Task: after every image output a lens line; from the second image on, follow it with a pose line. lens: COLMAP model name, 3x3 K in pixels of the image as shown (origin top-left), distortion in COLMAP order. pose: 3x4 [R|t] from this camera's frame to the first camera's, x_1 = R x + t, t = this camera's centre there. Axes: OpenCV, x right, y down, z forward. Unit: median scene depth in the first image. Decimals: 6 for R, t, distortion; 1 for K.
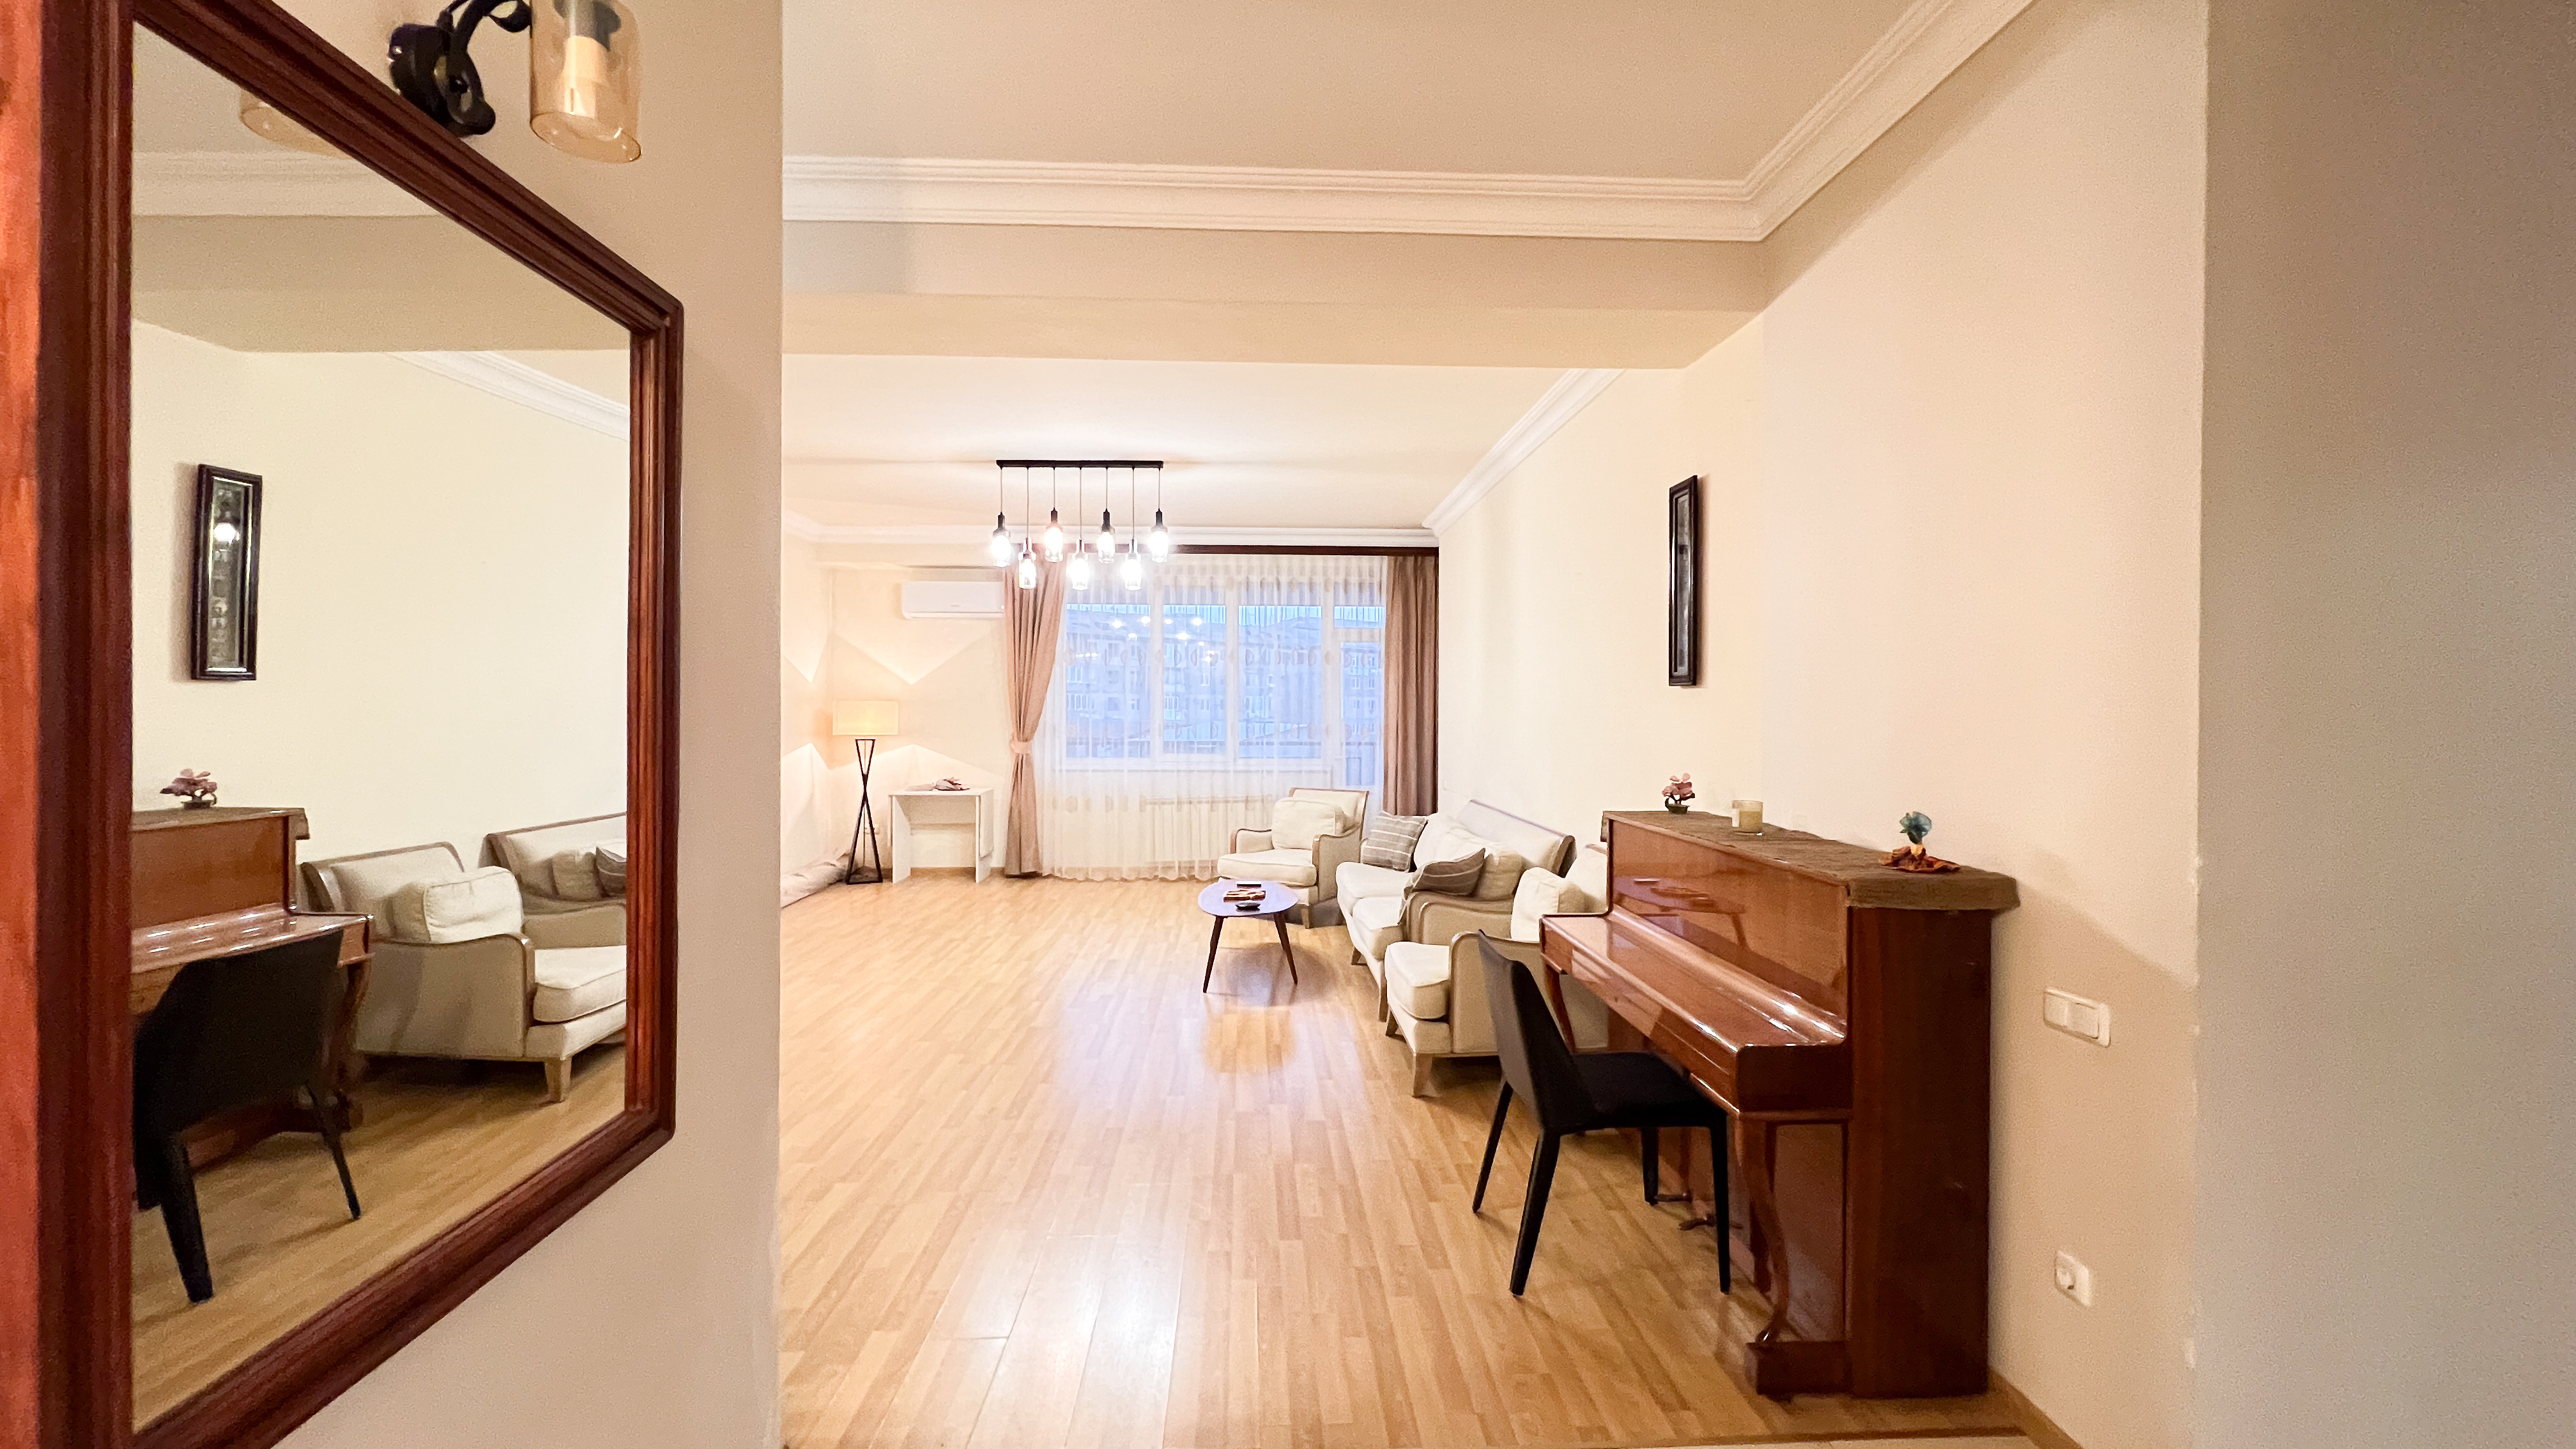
lens RADIAL K [[1036.2, 0, 1277.8], [0, 1036.2, 717.6], [0, 0, 1]] dist [0.002282, -0.000338]
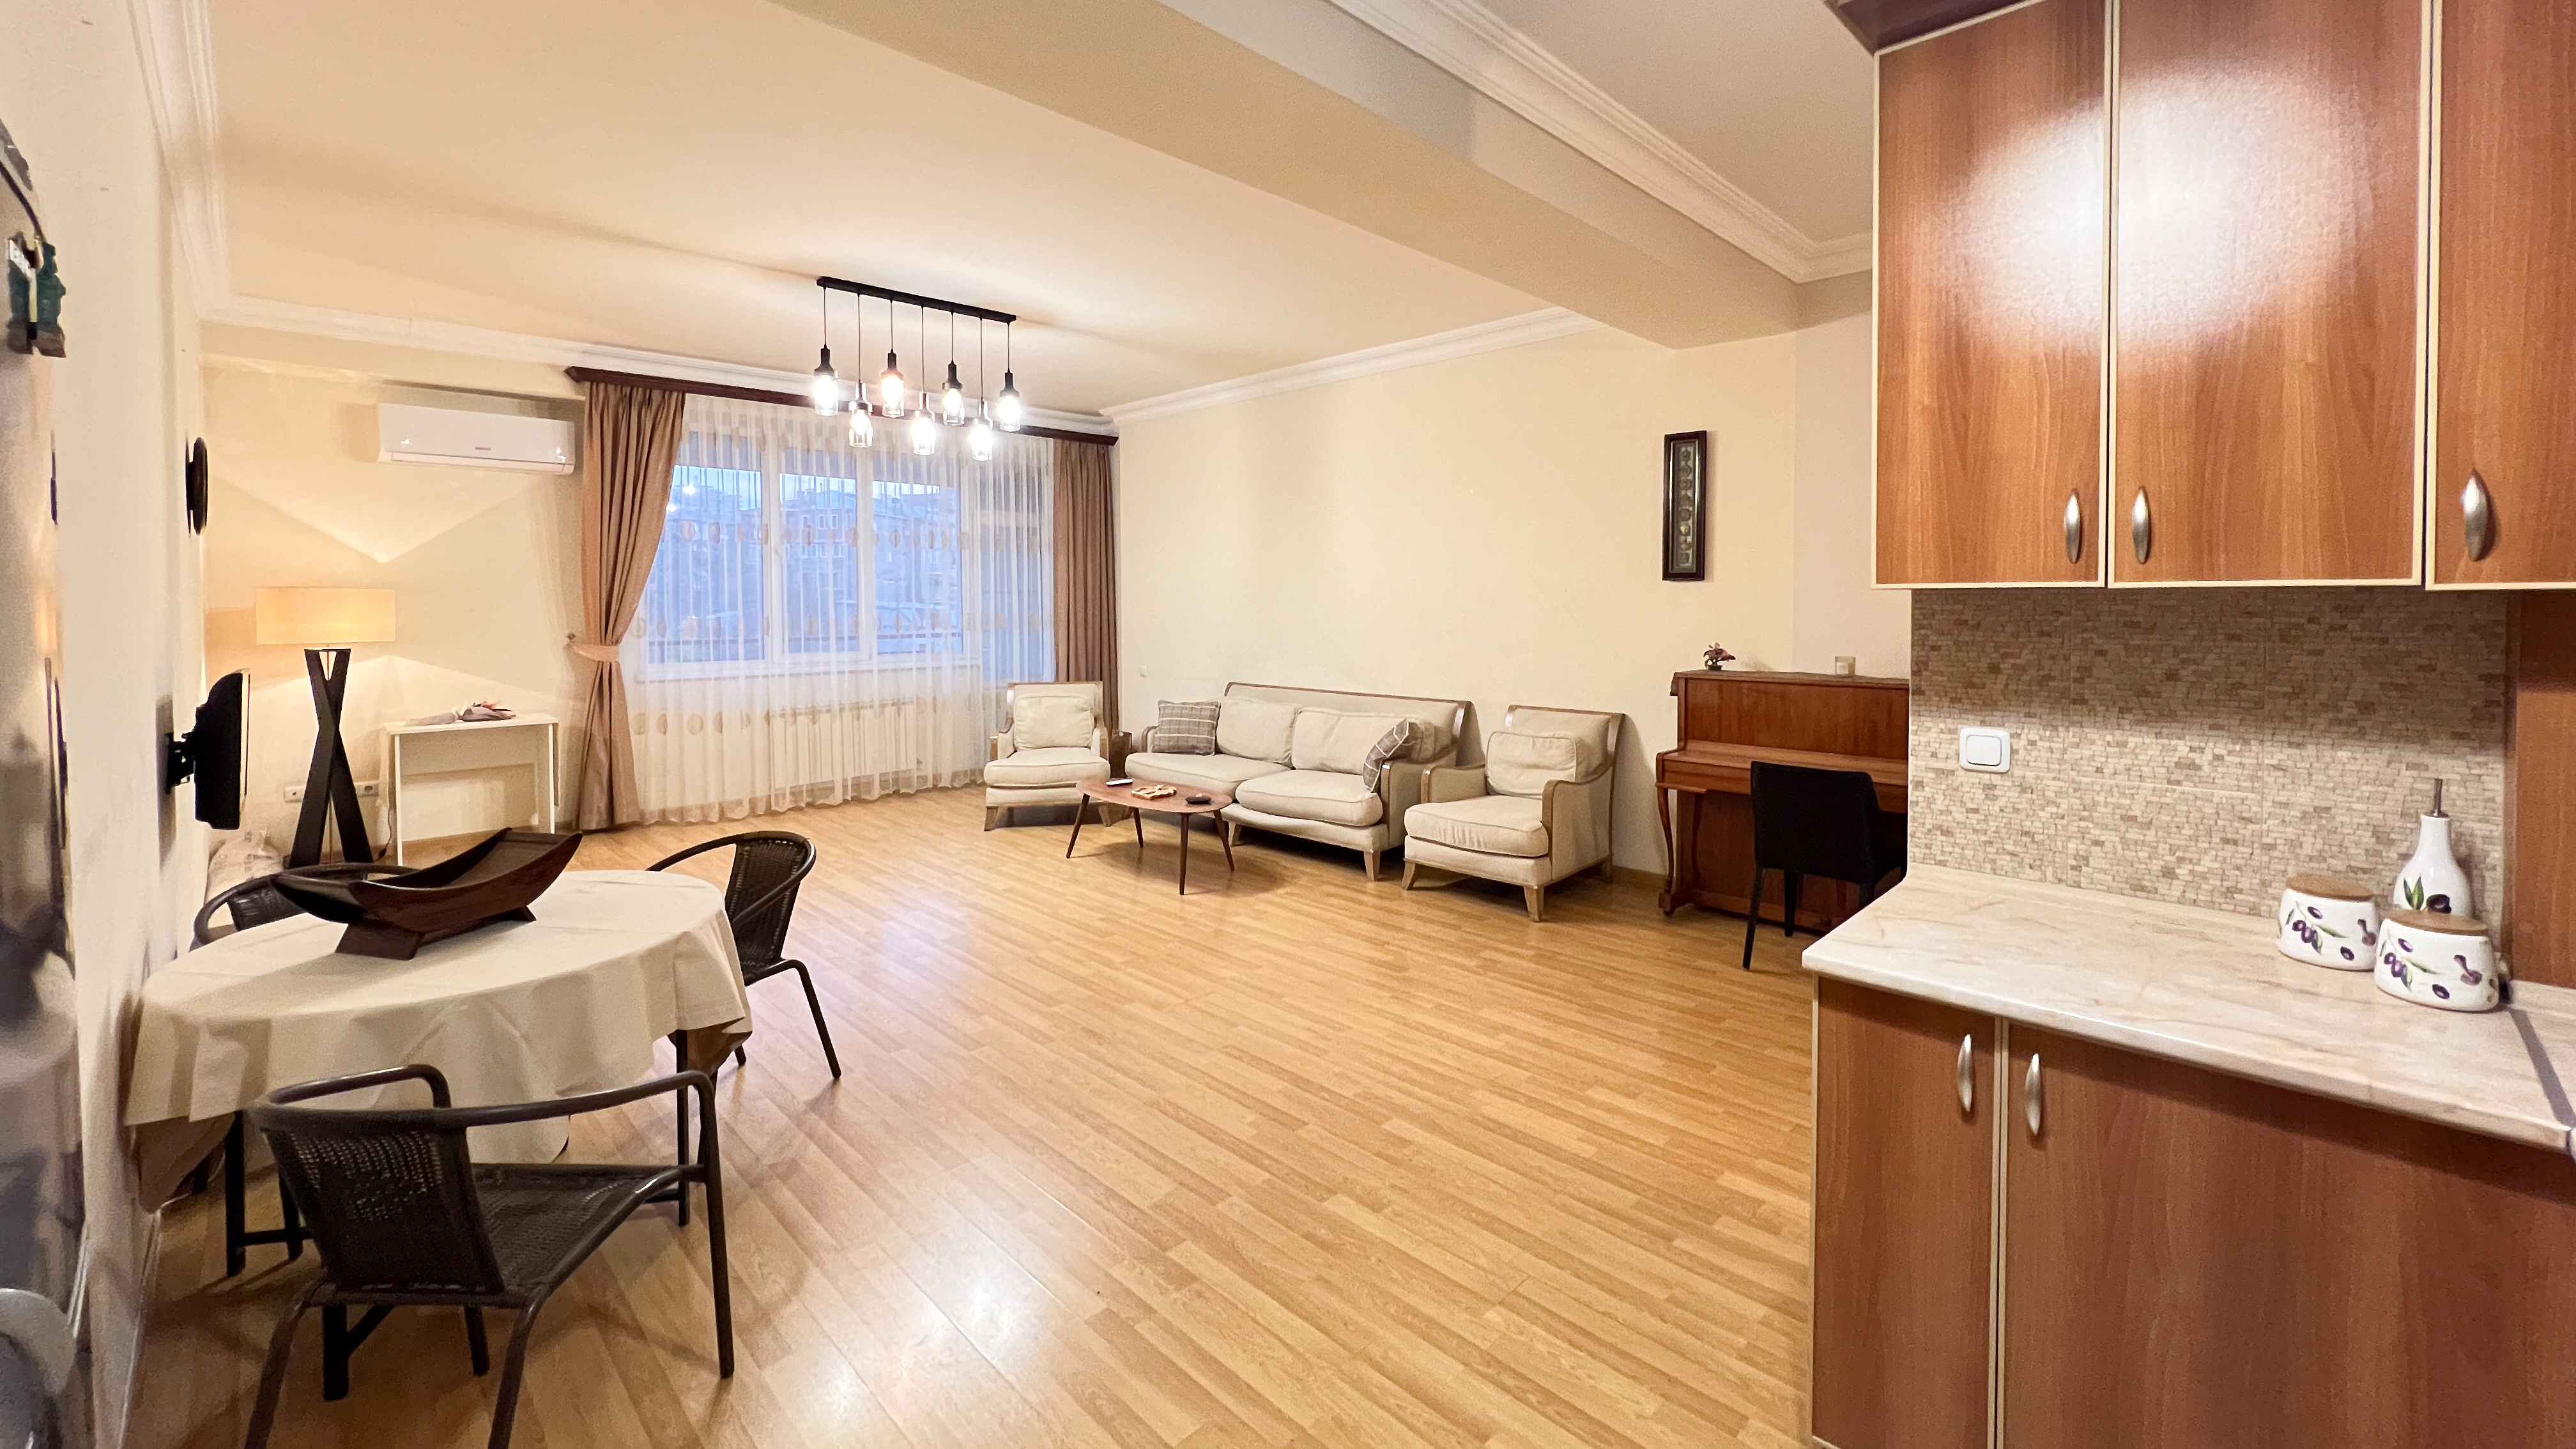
lens RADIAL K [[1036.2, 0, 1285.6], [0, 1036.2, 618.2], [0, 0, 1]] dist [0.002282, -0.000338]
pose [[0.736114, -0.017508, 0.676631, -0.684152], [0.009152, 0.999831, 0.015914, -0.004623], [-0.676795, -0.005522, 0.736151, 0.248404]]
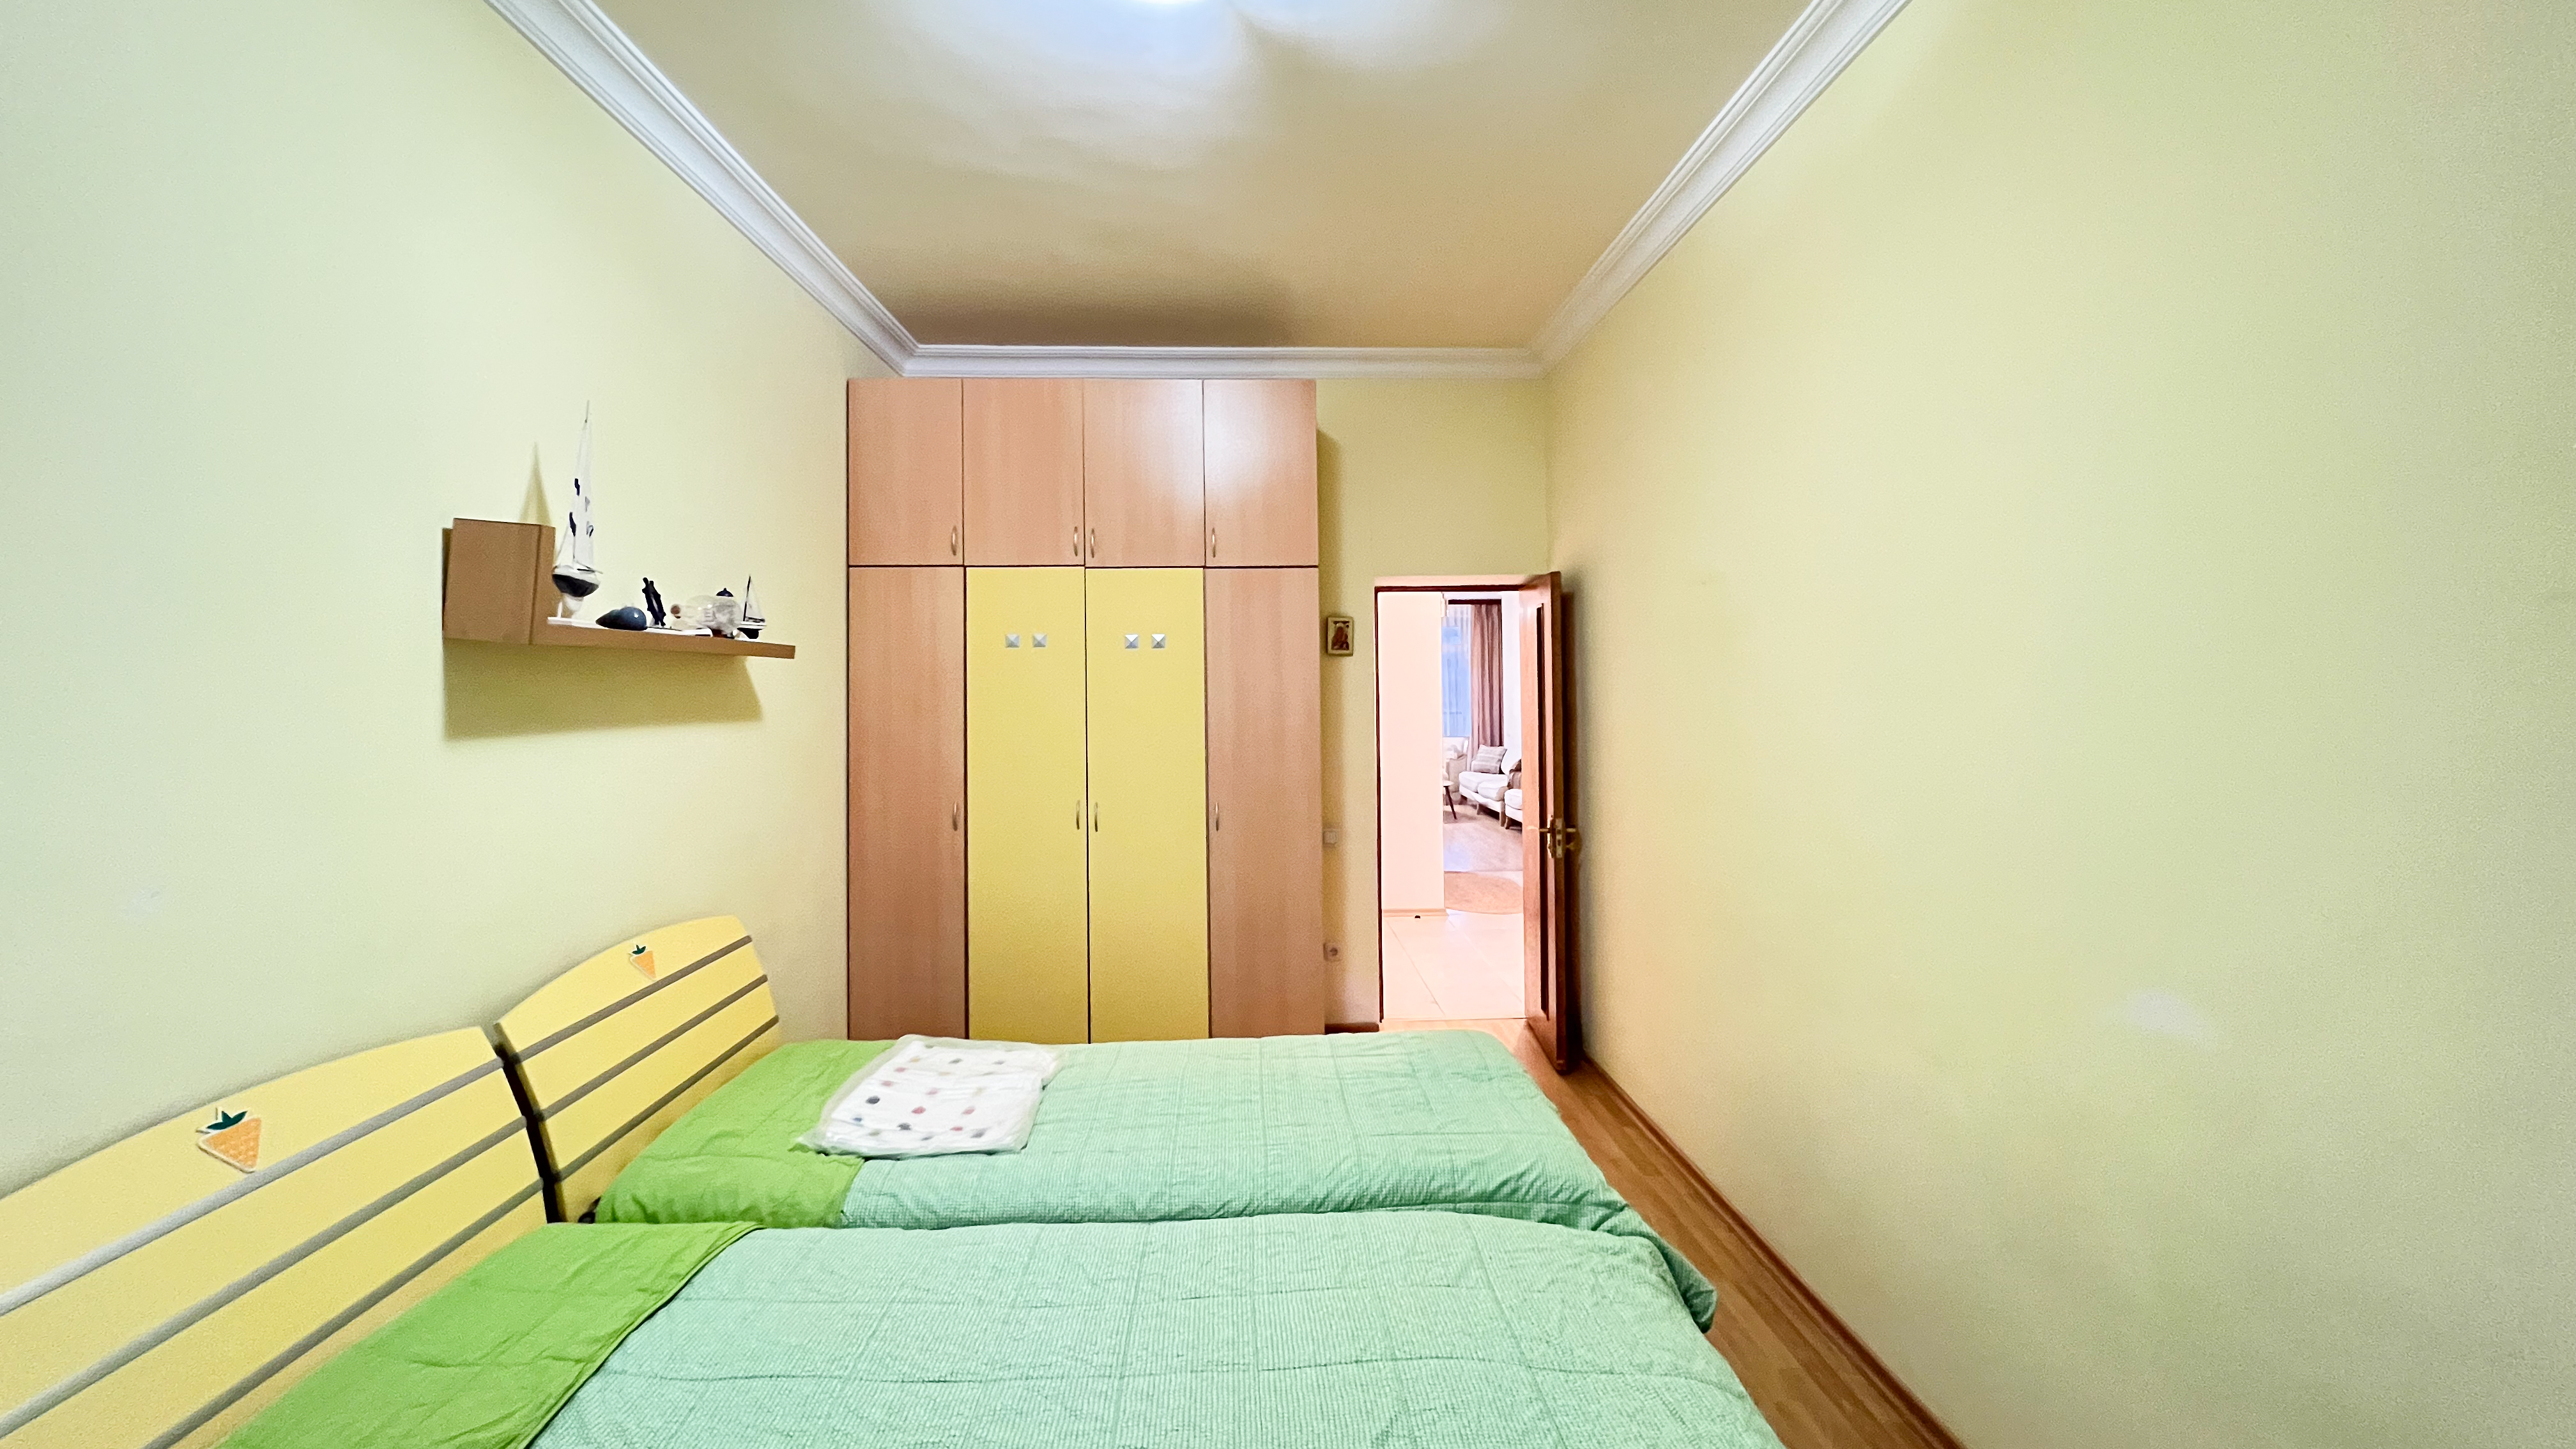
lens RADIAL K [[1036.2, 0, 1273.1], [0, 1036.2, 711.6], [0, 0, 1]] dist [0.002282, -0.000338]
pose [[0.999522, -0.028927, -0.010927, -0.376312], [0.029131, 0.999396, 0.018961, -0.030567], [0.010372, -0.019270, 0.999761, -1.335615]]
